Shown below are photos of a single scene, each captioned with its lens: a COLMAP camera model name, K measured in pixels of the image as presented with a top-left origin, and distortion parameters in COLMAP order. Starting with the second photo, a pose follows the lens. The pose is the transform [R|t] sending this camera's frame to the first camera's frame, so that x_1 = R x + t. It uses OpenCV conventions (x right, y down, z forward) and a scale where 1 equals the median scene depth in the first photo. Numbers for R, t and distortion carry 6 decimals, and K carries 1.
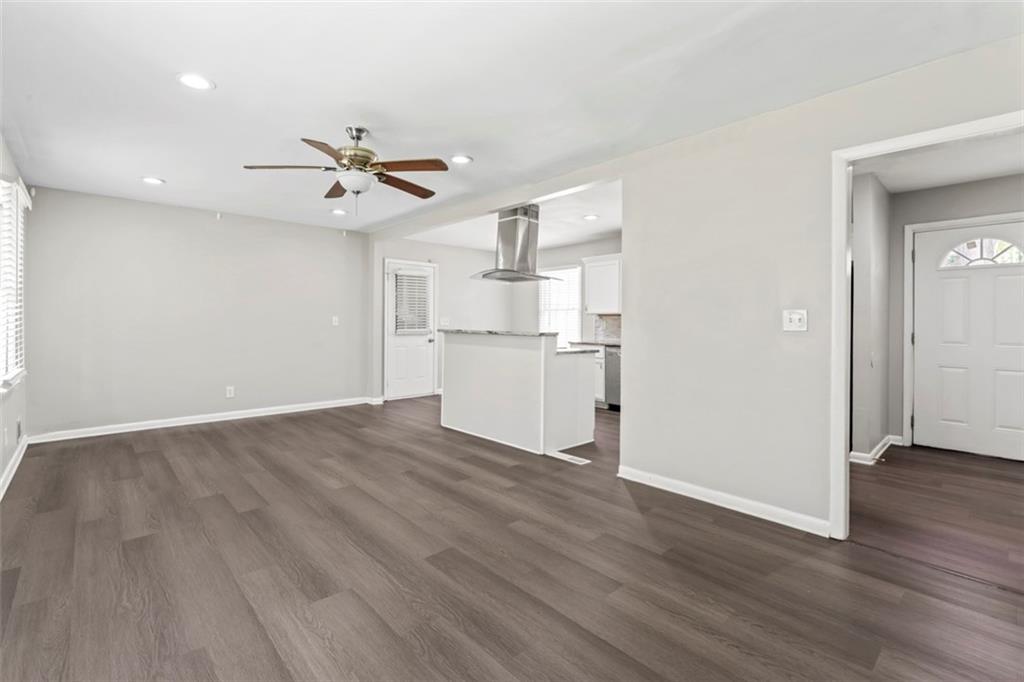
lens RADIAL K [[458.6, 0, 511.7], [0, 458.6, 322.6], [0, 0, 1]] dist [-0.002098, -0.000500]
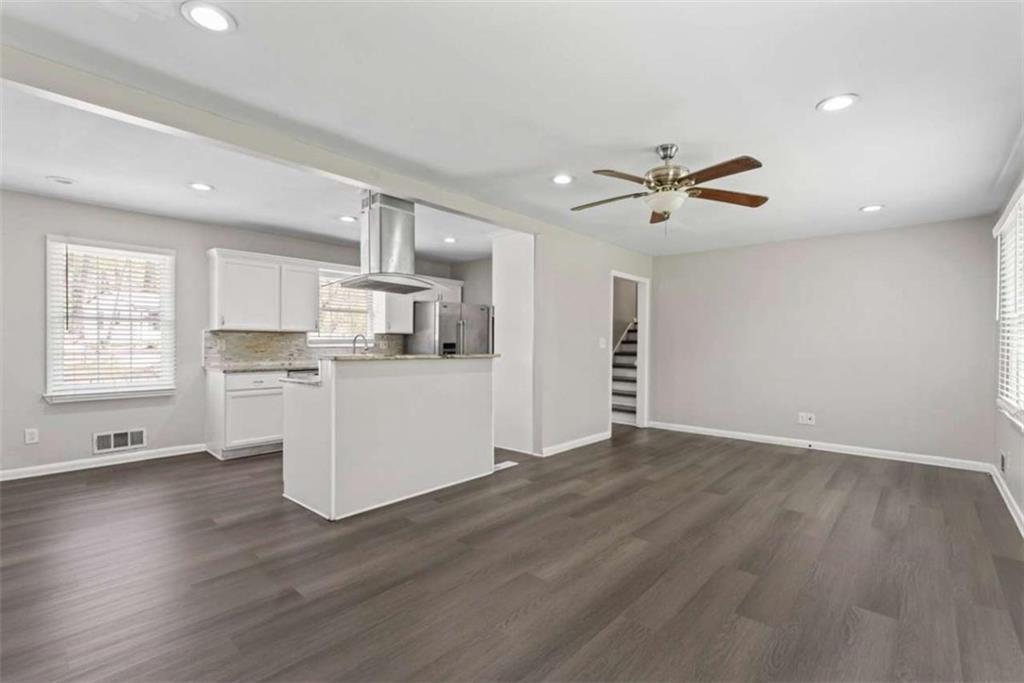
lens RADIAL K [[468.7, 0, 499.3], [0, 468.7, 347.3], [0, 0, 1]] dist [-0.003023, -0.000137]
pose [[-0.085702, -0.012466, 0.996243, -1.169668], [-0.007903, 0.999899, 0.011832, -0.006381], [-0.996290, -0.006860, -0.085791, 1.293339]]
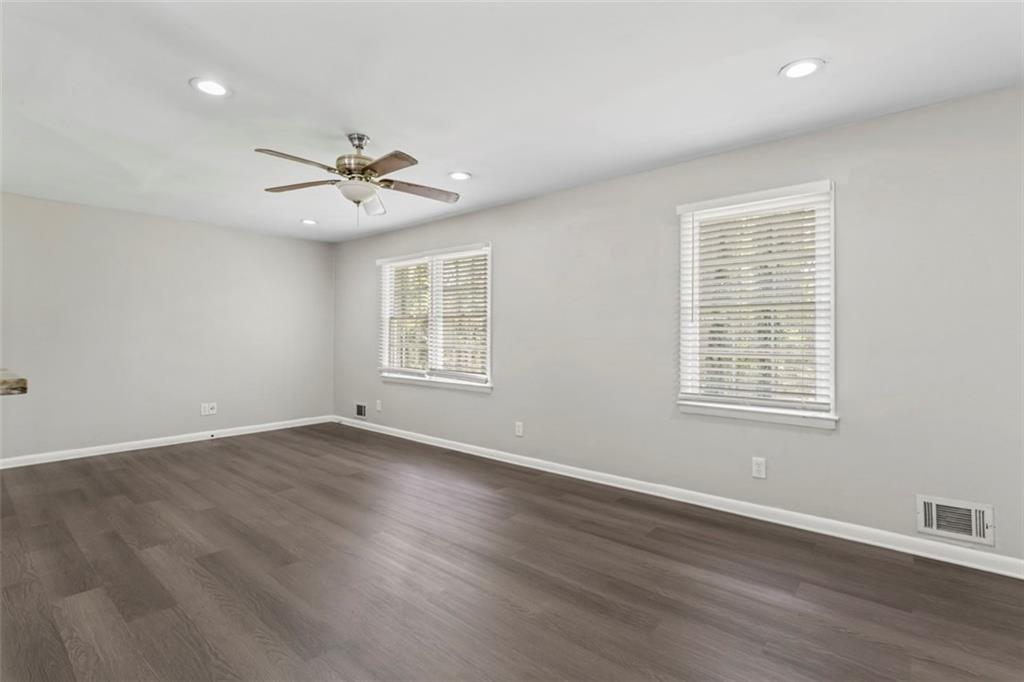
lens RADIAL K [[487.2, 0, 512.0], [0, 487.2, 341.0], [0, 0, 1]] dist [0.019720, 0.000159]
pose [[-0.993462, -0.003639, -0.114109, -0.495873], [-0.005341, 0.999879, 0.014614, -0.009916], [0.114042, 0.015128, -0.993361, 1.849230]]
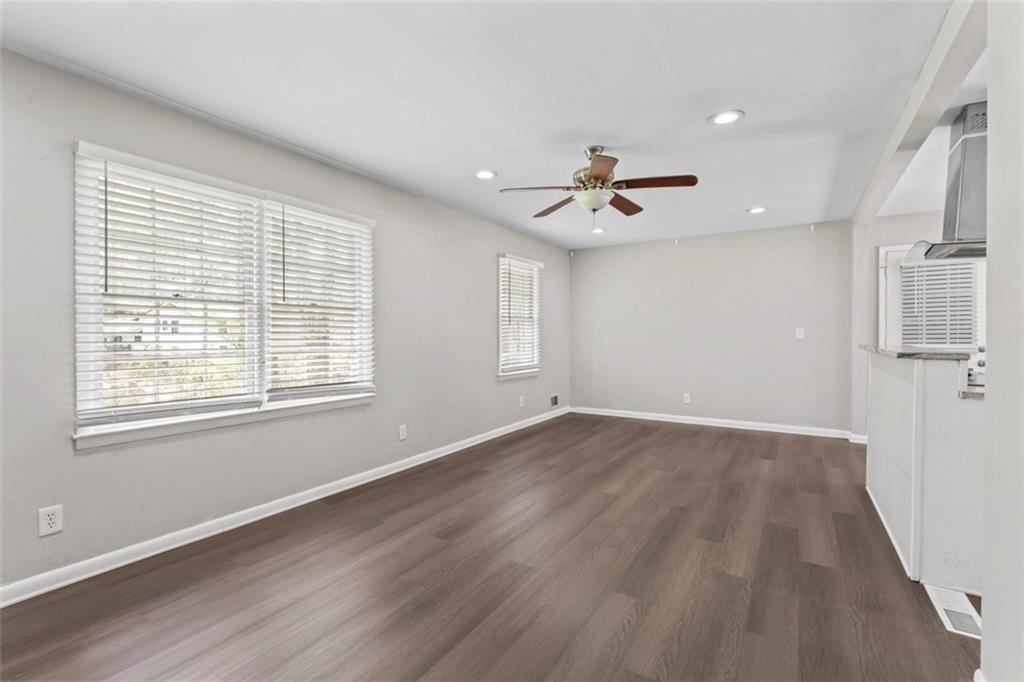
lens RADIAL K [[453.5, 0, 512.0], [0, 453.5, 341.0], [0, 0, 1]] dist [-0.004614, -0.000579]
pose [[0.265360, 0.006326, -0.964129, 0.540322], [0.003421, 0.999966, 0.007503, 0.004162], [0.964143, -0.005289, 0.265329, 0.494704]]
